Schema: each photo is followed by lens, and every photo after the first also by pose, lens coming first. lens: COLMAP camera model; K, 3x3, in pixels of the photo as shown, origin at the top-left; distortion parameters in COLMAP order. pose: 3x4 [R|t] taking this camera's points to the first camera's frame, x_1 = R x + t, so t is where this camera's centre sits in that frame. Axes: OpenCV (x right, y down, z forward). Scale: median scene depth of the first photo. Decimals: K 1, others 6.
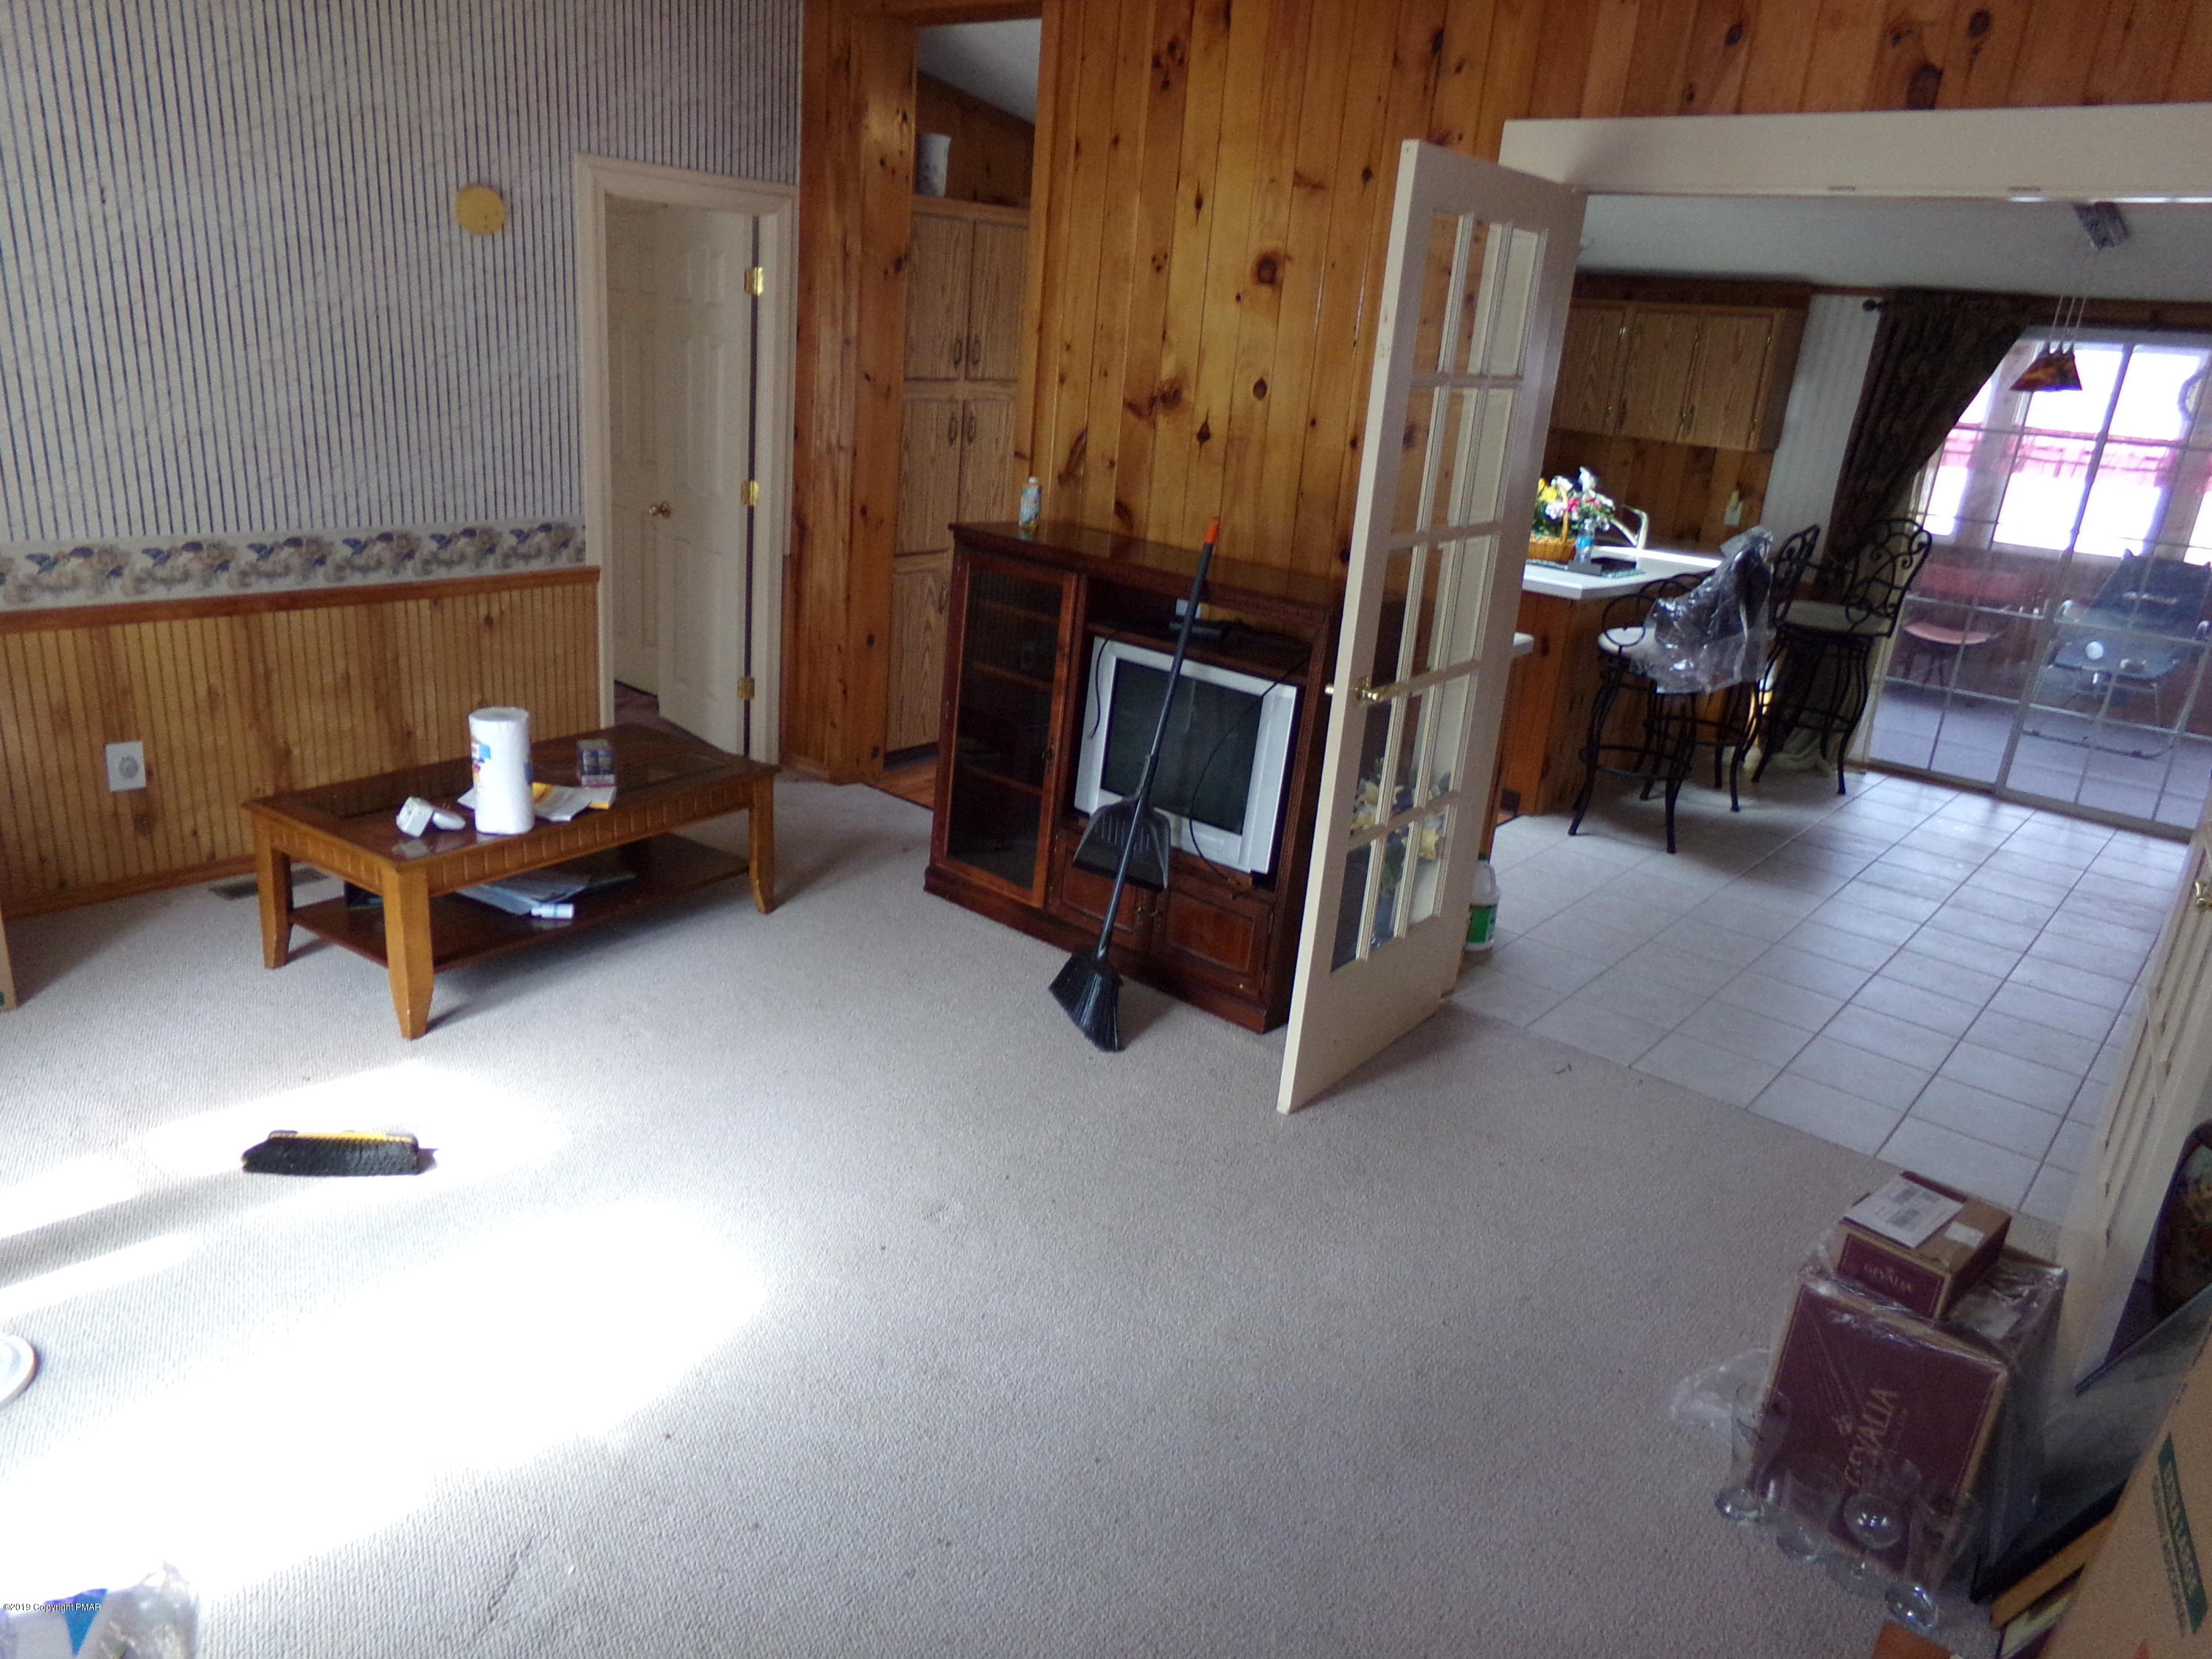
lens RADIAL K [[1502.0, 0, 1096.7], [0, 1502.0, 838.9], [0, 0, 1]] dist [-0.019487, 0.028768]
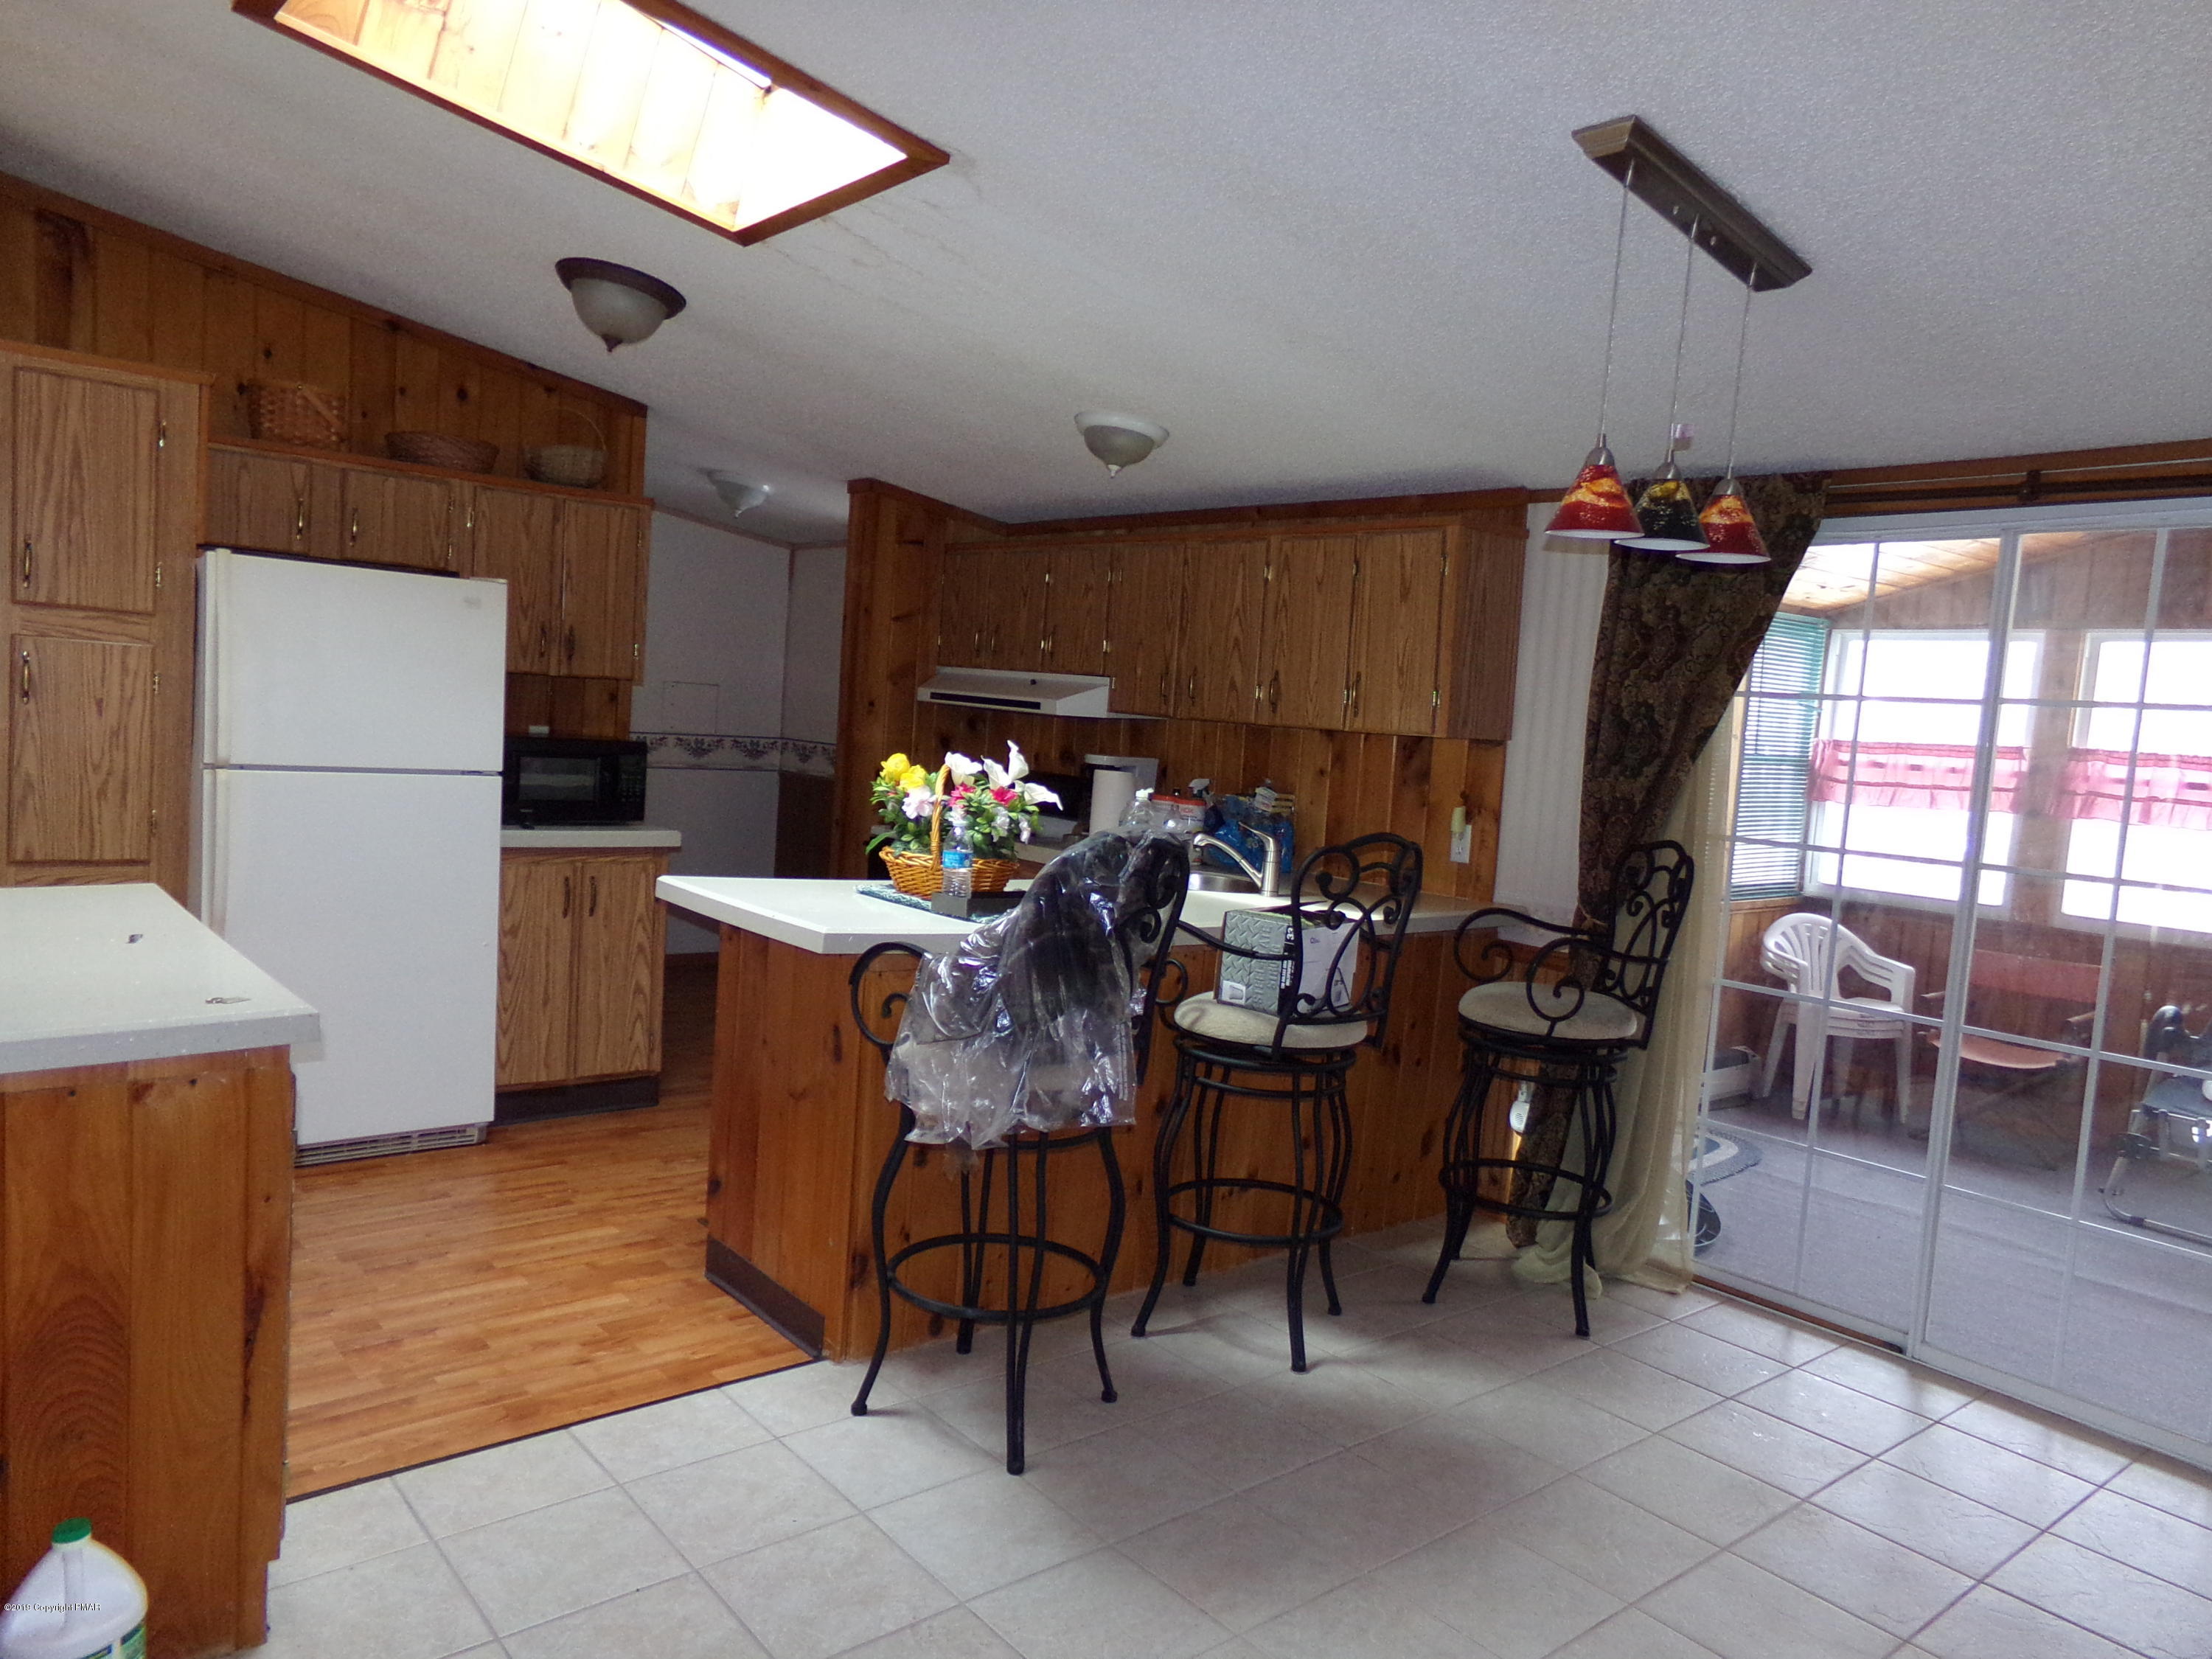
lens RADIAL K [[1502.0, 0, 1096.7], [0, 1502.0, 838.9], [0, 0, 1]] dist [-0.019487, 0.028768]
pose [[0.985004, 0.010158, -0.172233, 0.420164], [-0.054146, 0.966032, -0.252687, -0.058200], [0.163816, 0.258223, 0.952095, 0.414804]]
